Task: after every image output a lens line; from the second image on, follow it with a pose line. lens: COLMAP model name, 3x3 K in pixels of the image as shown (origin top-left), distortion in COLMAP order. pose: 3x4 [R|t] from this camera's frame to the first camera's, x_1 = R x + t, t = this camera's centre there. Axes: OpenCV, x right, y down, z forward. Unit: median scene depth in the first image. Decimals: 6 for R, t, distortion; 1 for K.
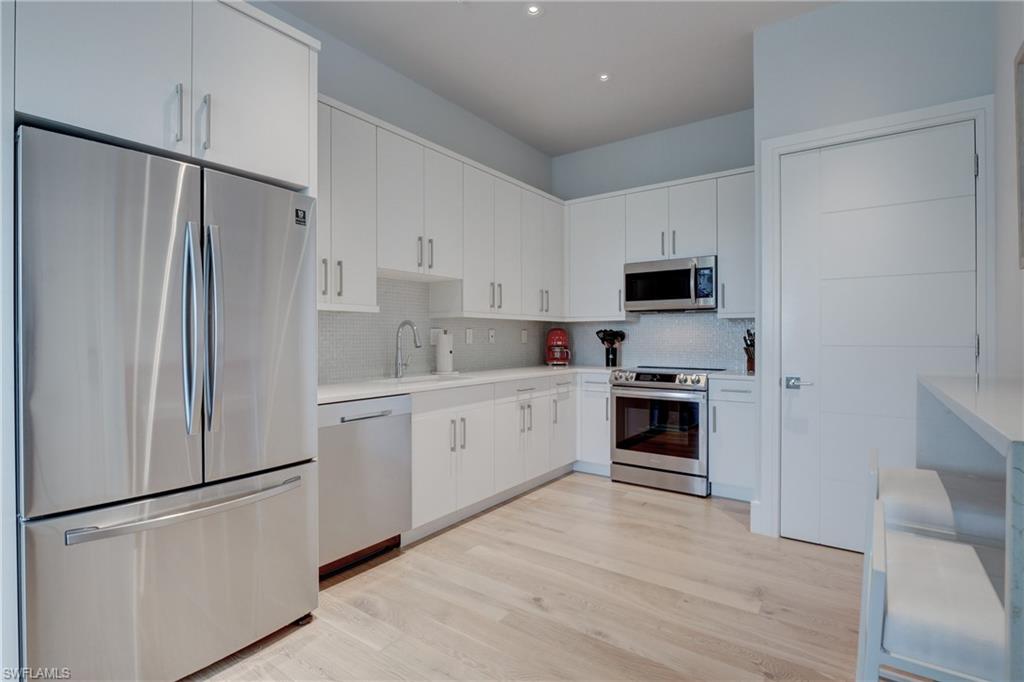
lens RADIAL K [[492.8, 0, 510.3], [0, 492.8, 338.0], [0, 0, 1]] dist [-0.014865, -0.001061]
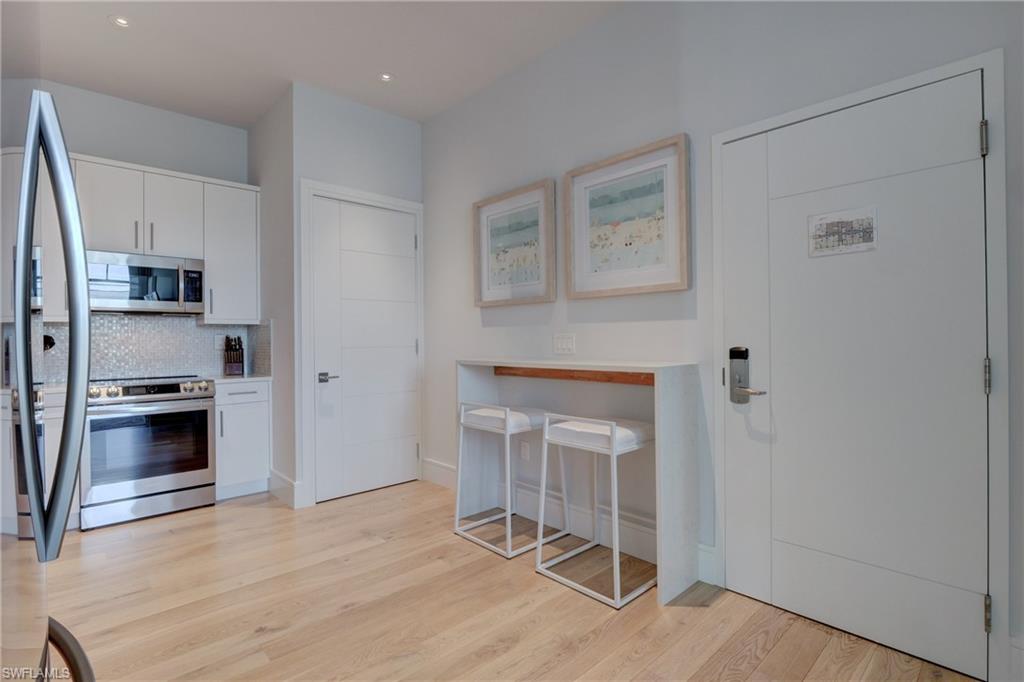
lens RADIAL K [[492.8, 0, 510.3], [0, 492.8, 338.0], [0, 0, 1]] dist [-0.014865, -0.001061]
pose [[0.192879, 0.002036, 0.981220, -0.438853], [0.009950, 0.999942, -0.004031, -0.001051], [-0.981172, 0.010540, 0.192848, 0.213015]]
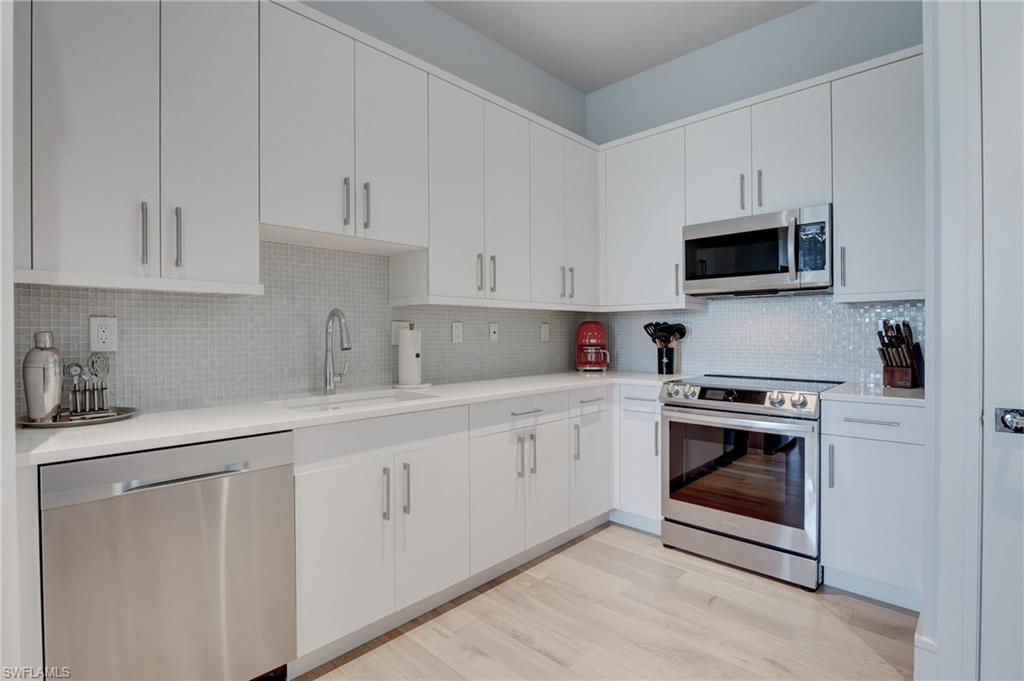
lens RADIAL K [[492.8, 0, 510.3], [0, 492.8, 337.5], [0, 0, 1]] dist [-0.014865, -0.001061]
pose [[0.990829, -0.002999, -0.135090, 0.096951], [0.003899, 0.999972, 0.006399, -0.000568], [0.135067, -0.006867, 0.990813, 0.328511]]
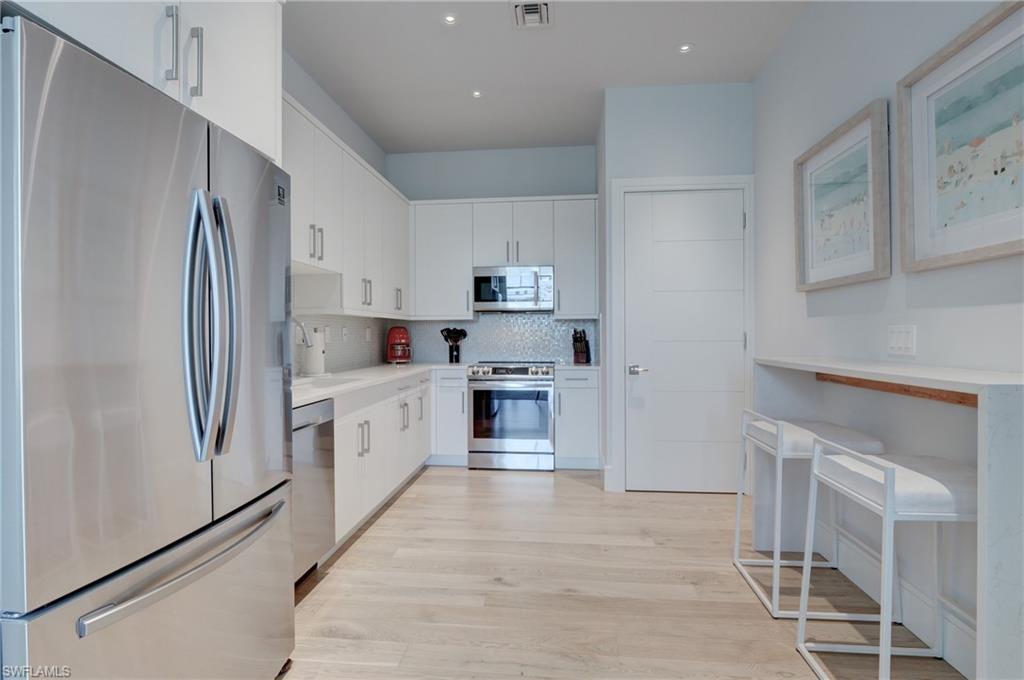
lens RADIAL K [[489.3, 0, 508.7], [0, 489.3, 336.5], [0, 0, 1]] dist [-0.016026, -0.001063]
pose [[0.866544, -0.004445, 0.499081, -0.267723], [0.003892, 0.999990, 0.002149, -0.000958], [-0.499086, 0.000080, 0.866553, 0.037040]]
